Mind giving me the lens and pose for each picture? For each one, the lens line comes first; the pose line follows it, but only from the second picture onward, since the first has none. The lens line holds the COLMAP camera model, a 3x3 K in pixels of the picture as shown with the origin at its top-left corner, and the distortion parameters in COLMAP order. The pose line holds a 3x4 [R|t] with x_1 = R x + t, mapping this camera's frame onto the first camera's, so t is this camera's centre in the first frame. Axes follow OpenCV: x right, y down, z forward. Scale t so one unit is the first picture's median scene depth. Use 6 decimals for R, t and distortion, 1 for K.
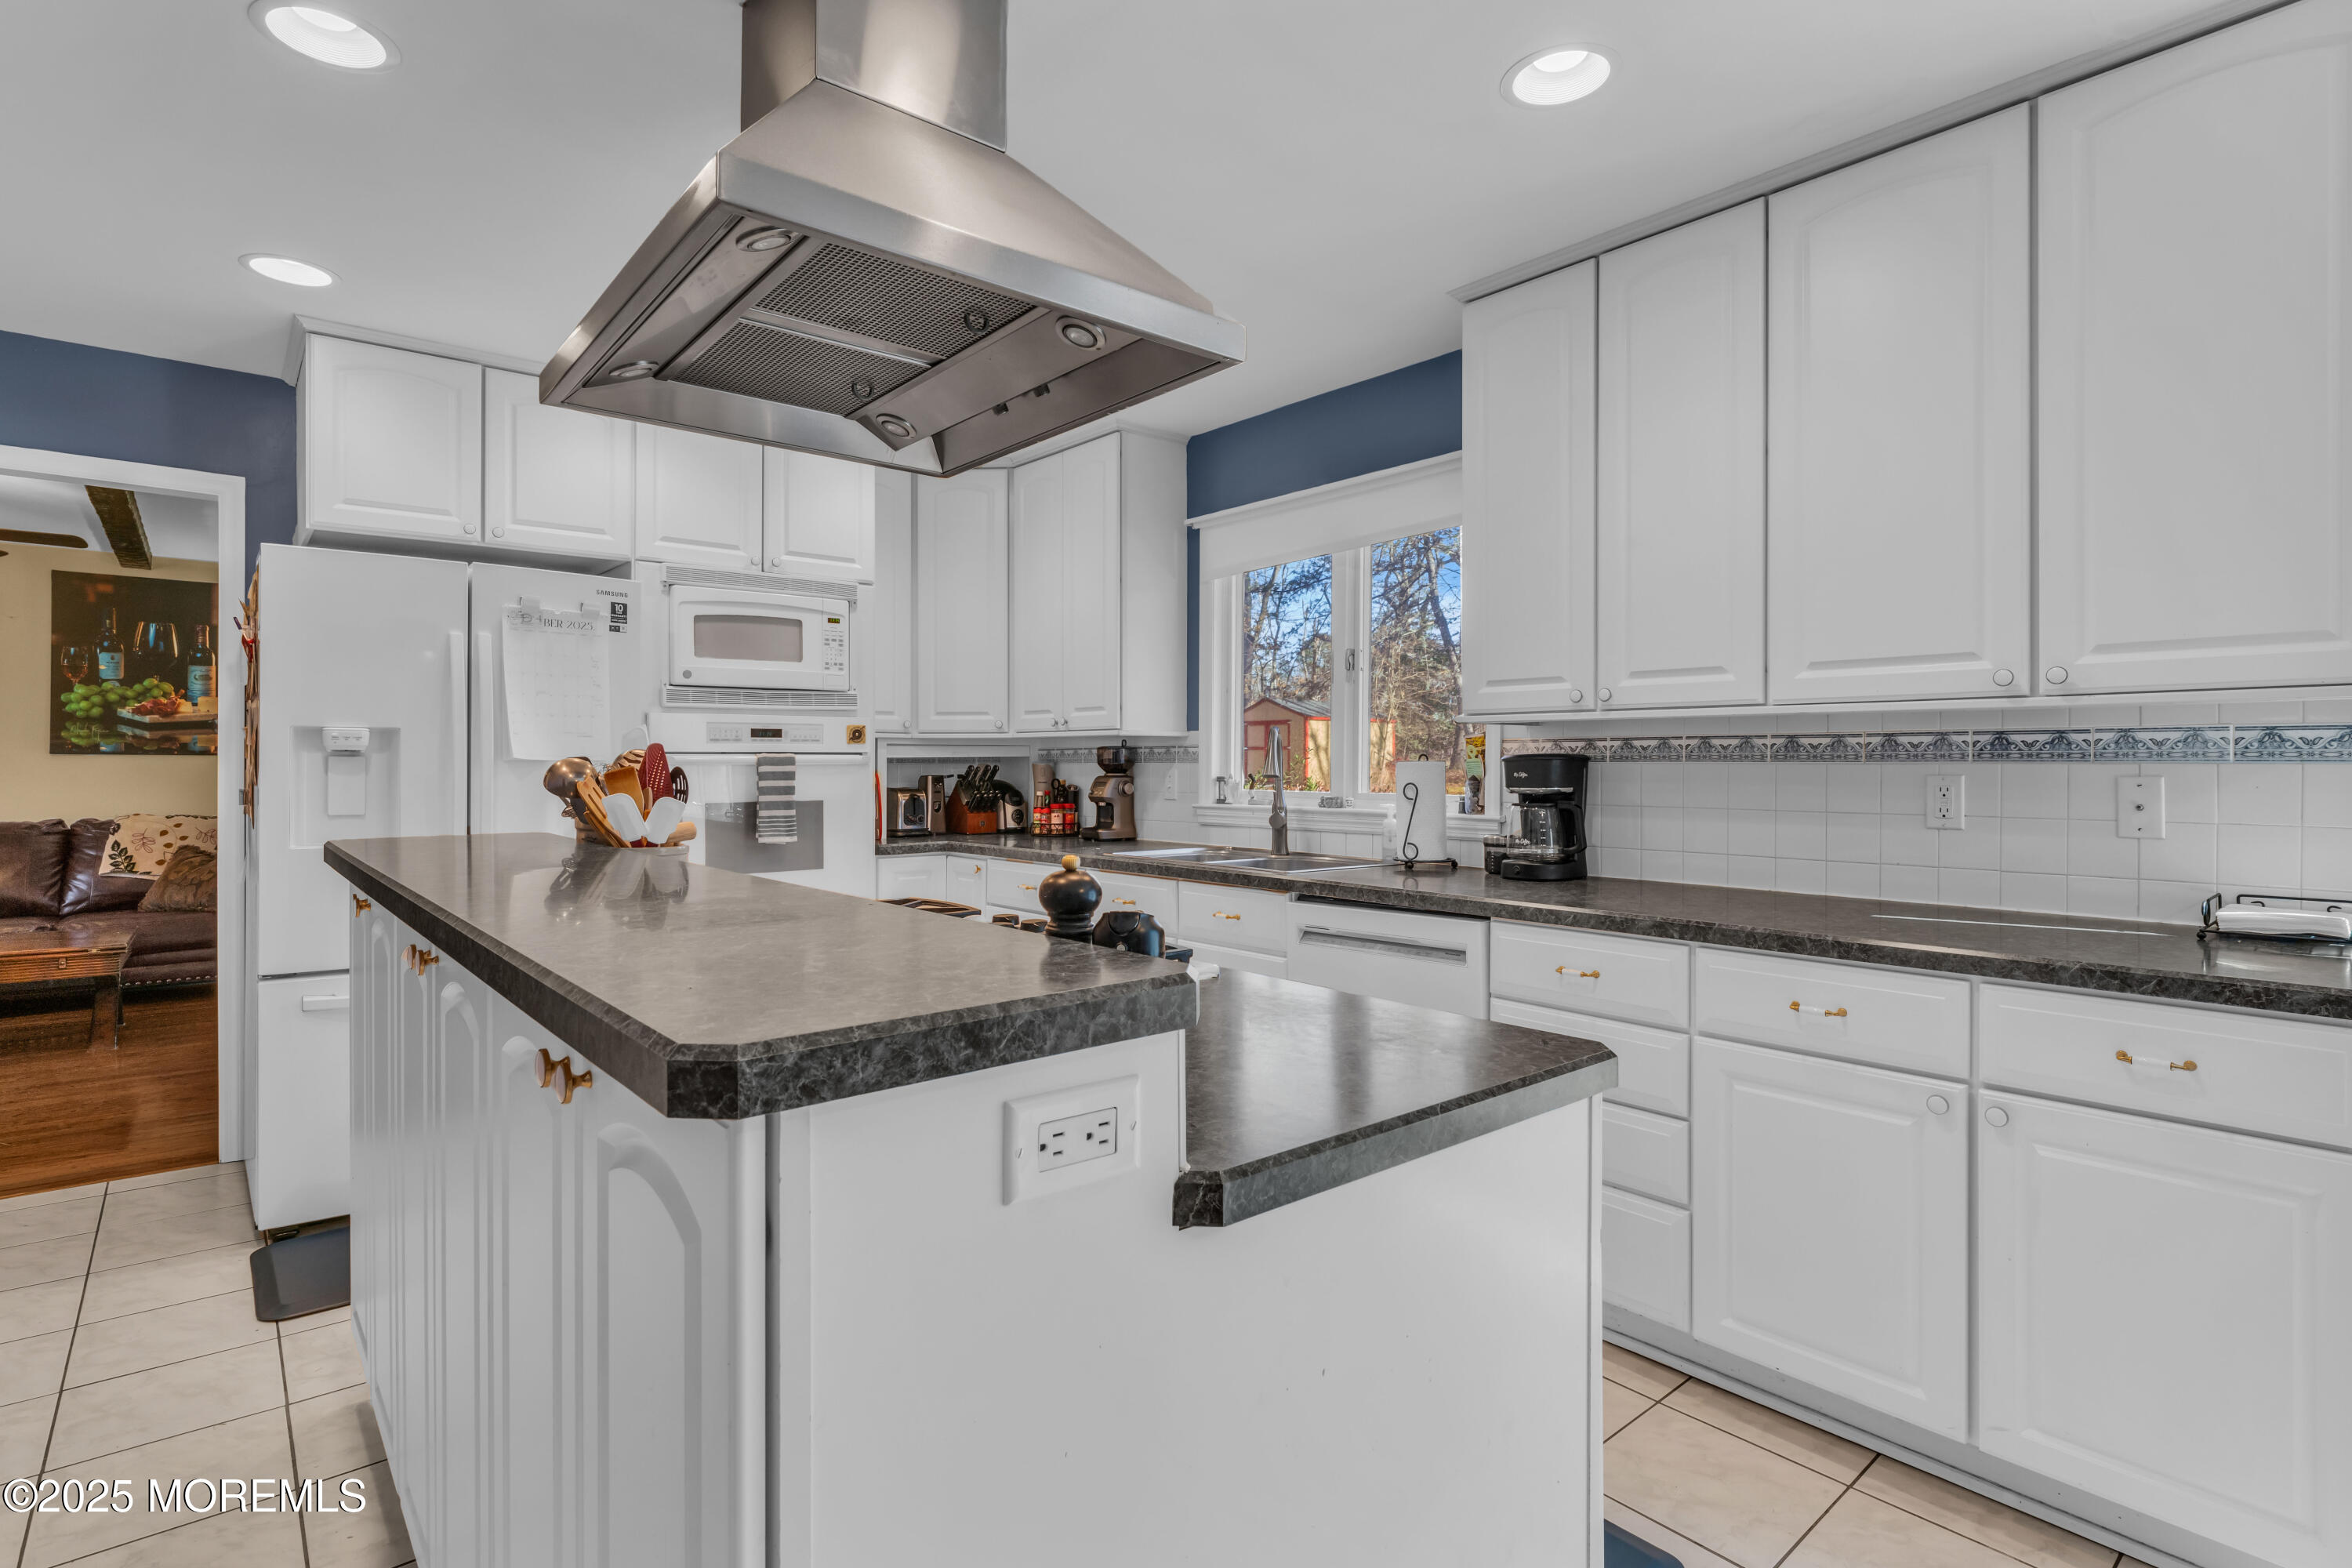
lens RADIAL K [[1120.1, 0, 1178.6], [0, 1120.1, 771.1], [0, 0, 1]] dist [-0.004988, -0.000995]
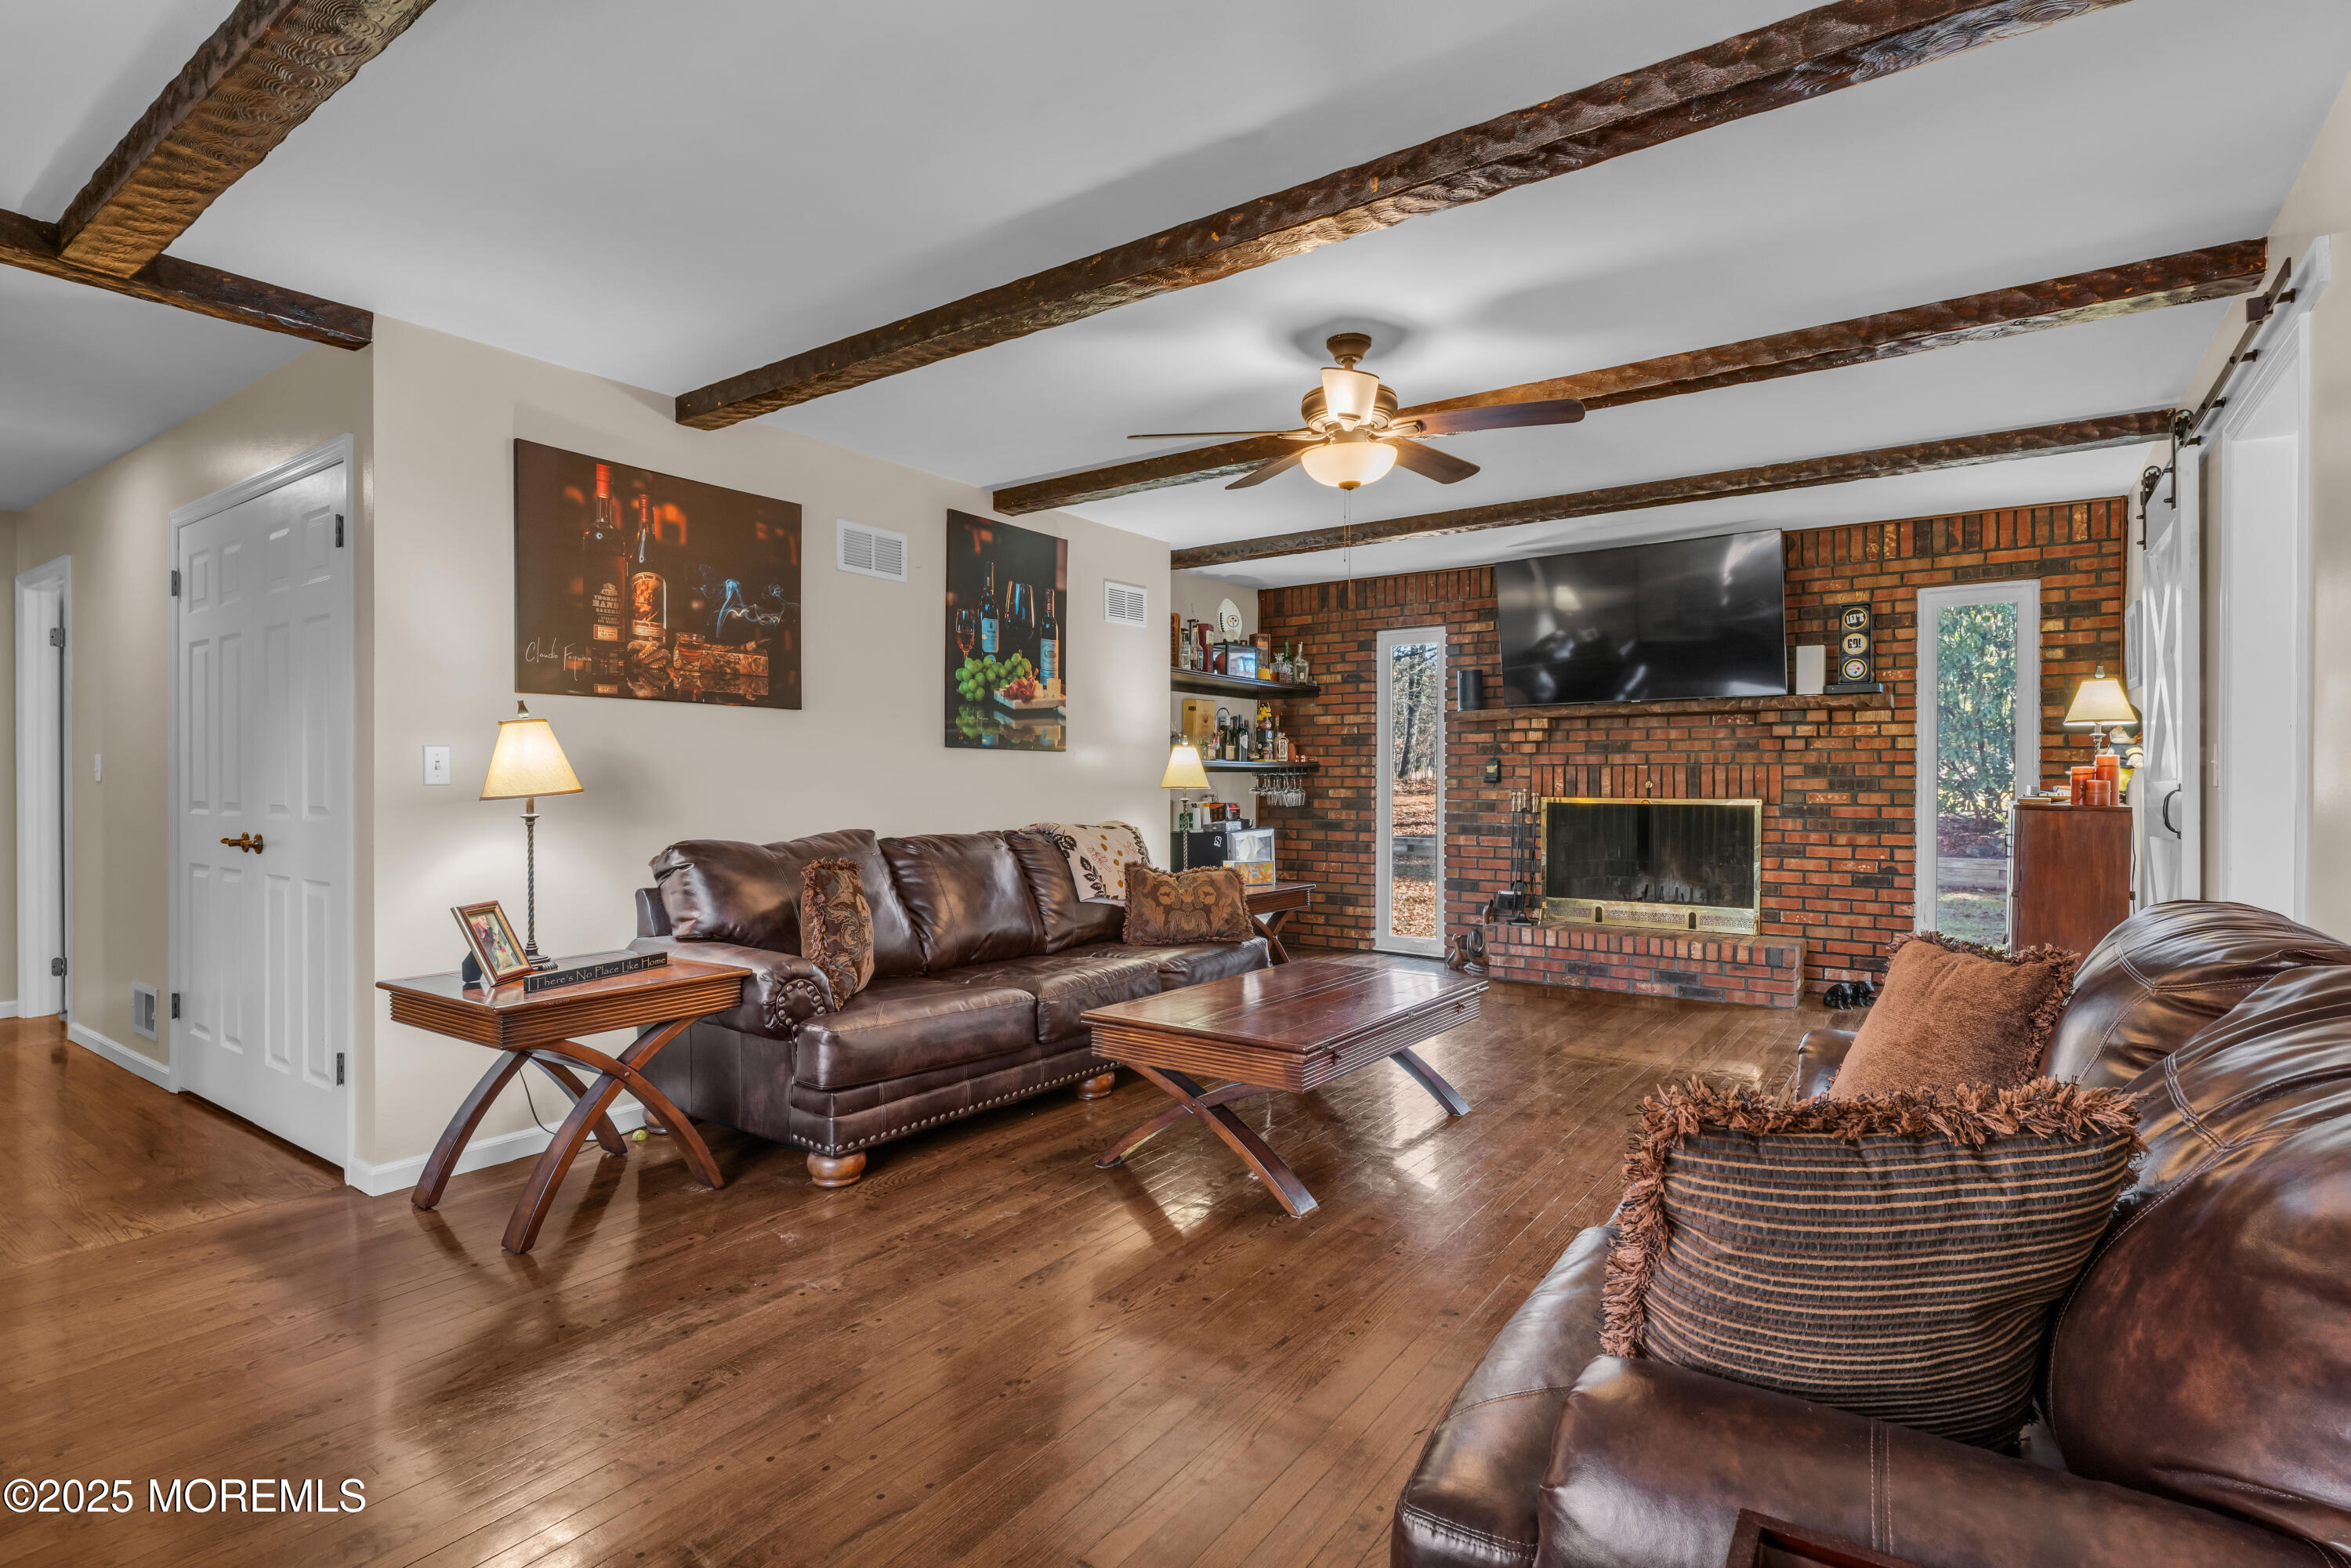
lens RADIAL K [[1119.6, 0, 1178.8], [0, 1119.6, 789.2], [0, 0, 1]] dist [-0.004988, -0.000995]
pose [[0.968873, -0.003226, 0.247538, -1.686051], [0.003023, 0.999995, 0.001200, 0.020820], [-0.247541, -0.000414, 0.968877, 0.341150]]
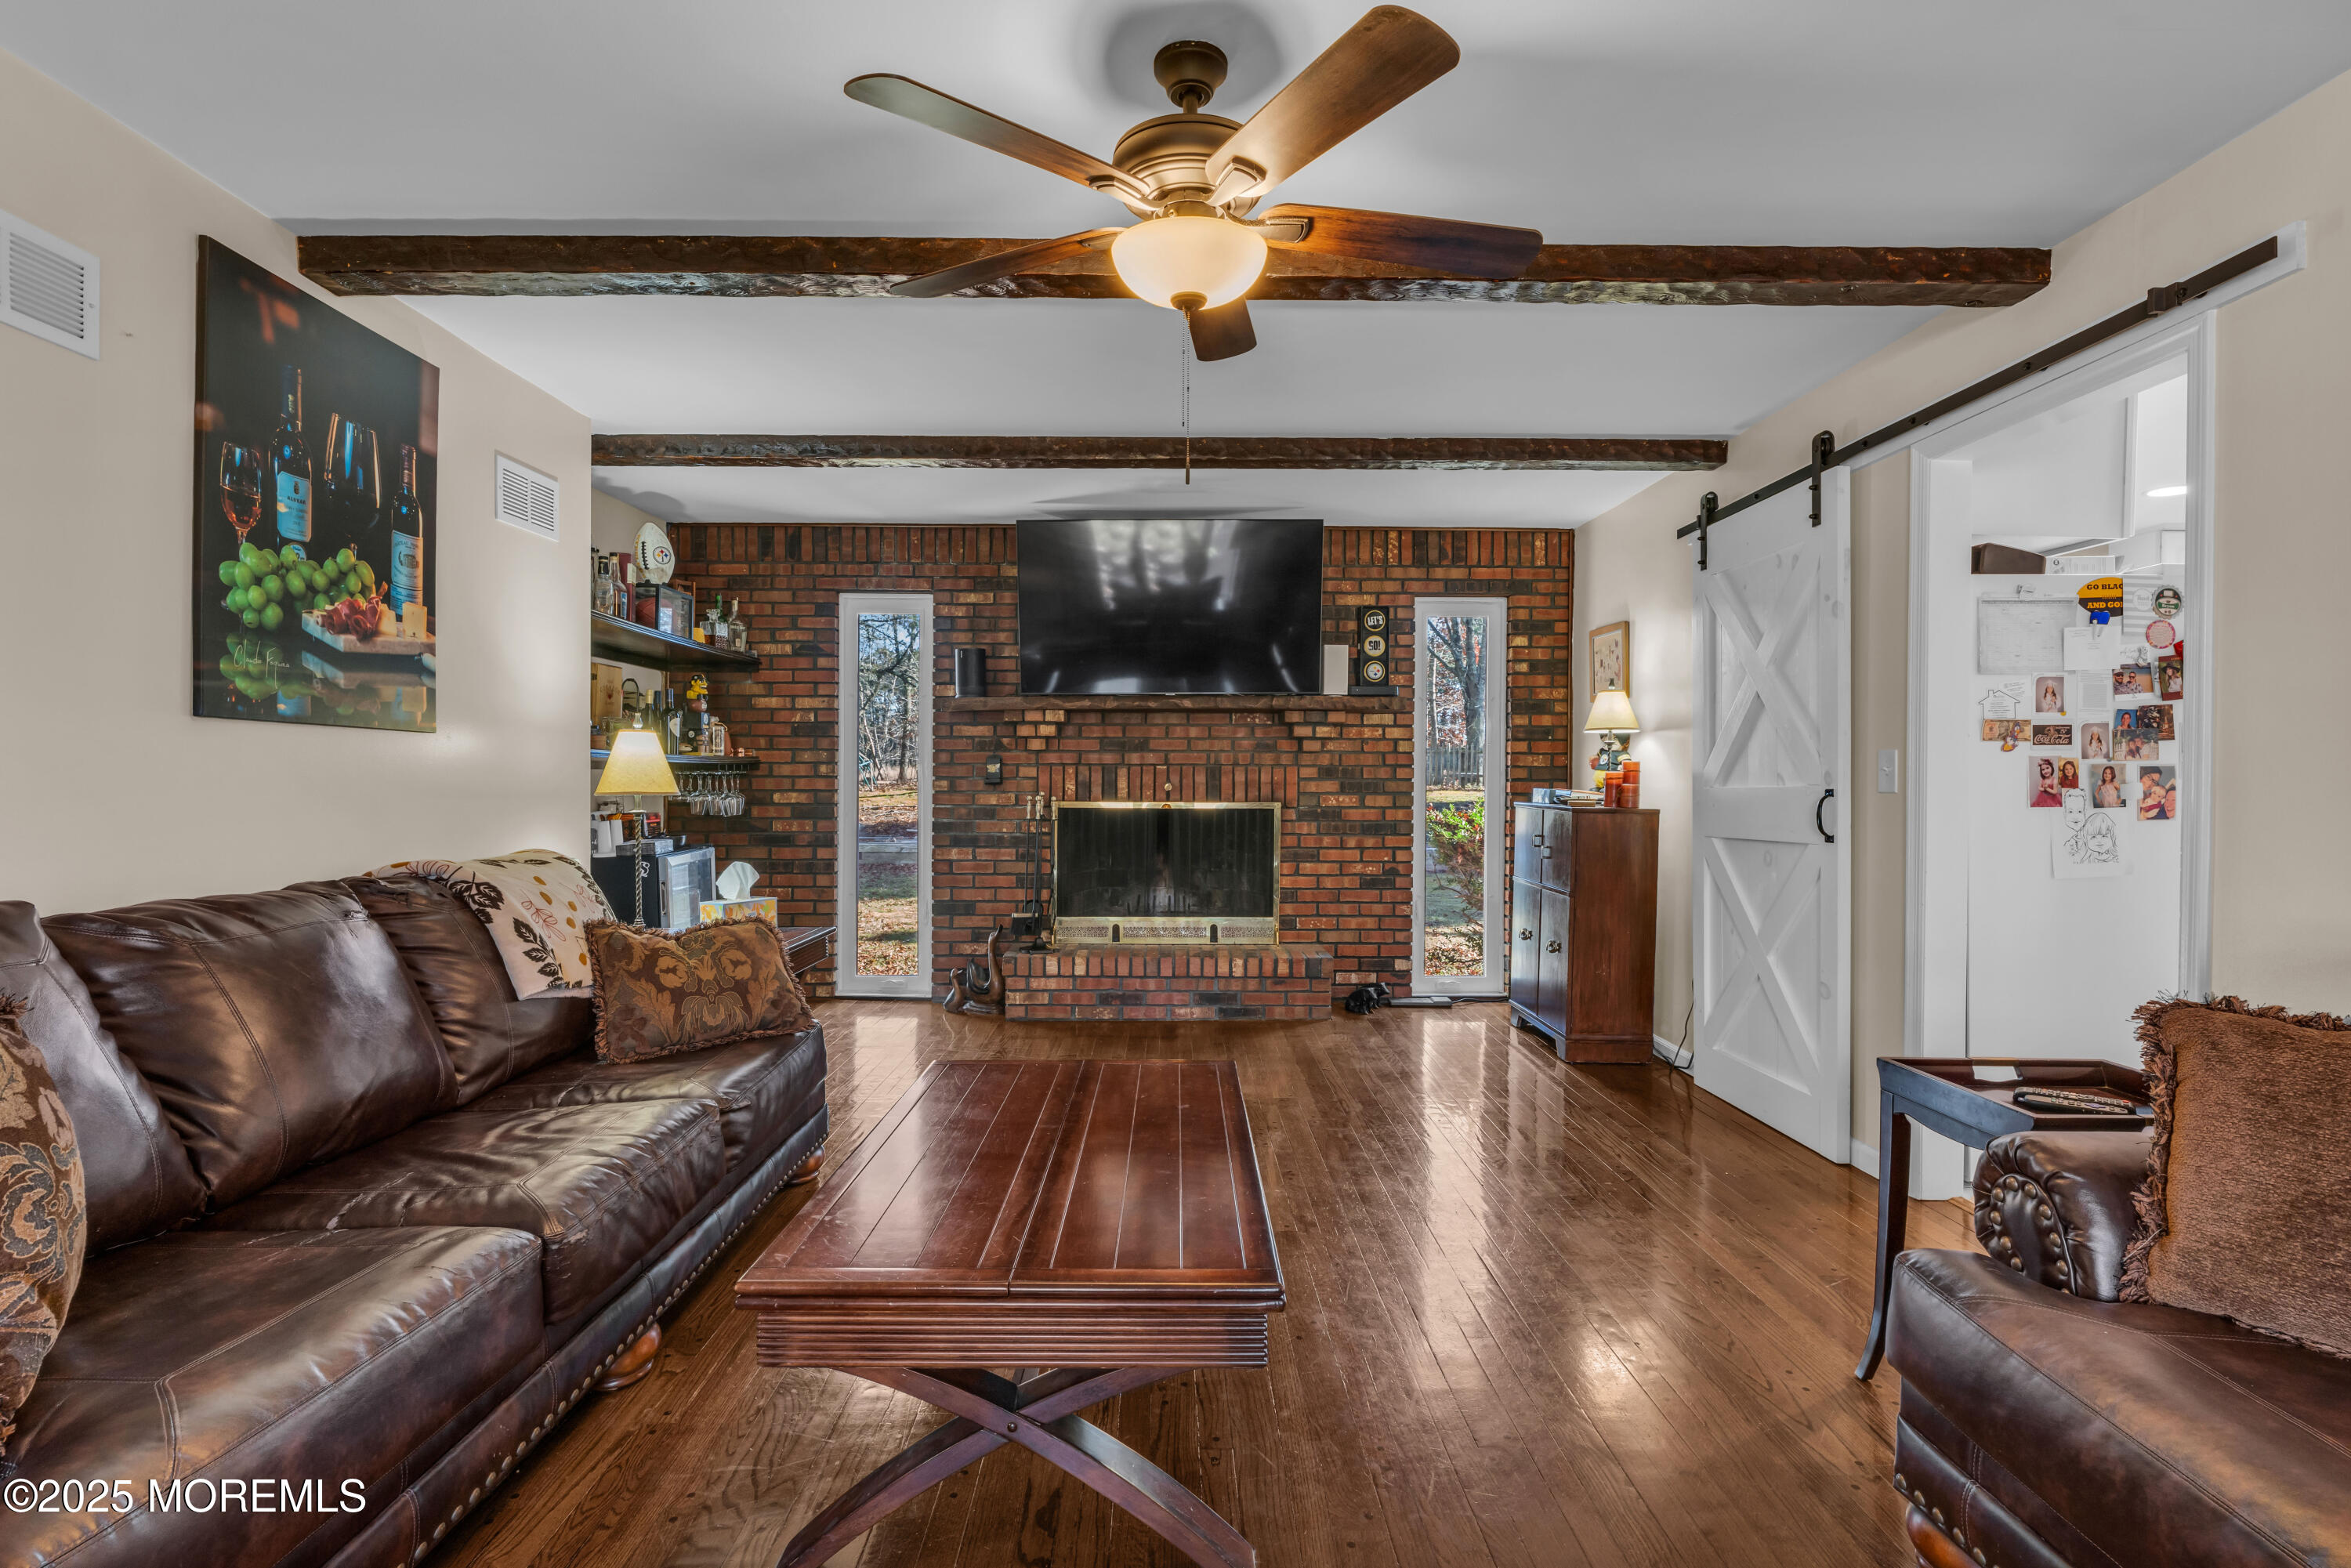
lens RADIAL K [[1119.6, 0, 1176.1], [0, 1119.6, 788.7], [0, 0, 1]] dist [-0.004988, -0.000995]
pose [[0.646127, -0.005168, 0.763213, -1.748116], [0.003488, 0.999987, 0.003818, 0.014565], [-0.763222, 0.000196, 0.646136, 0.799796]]
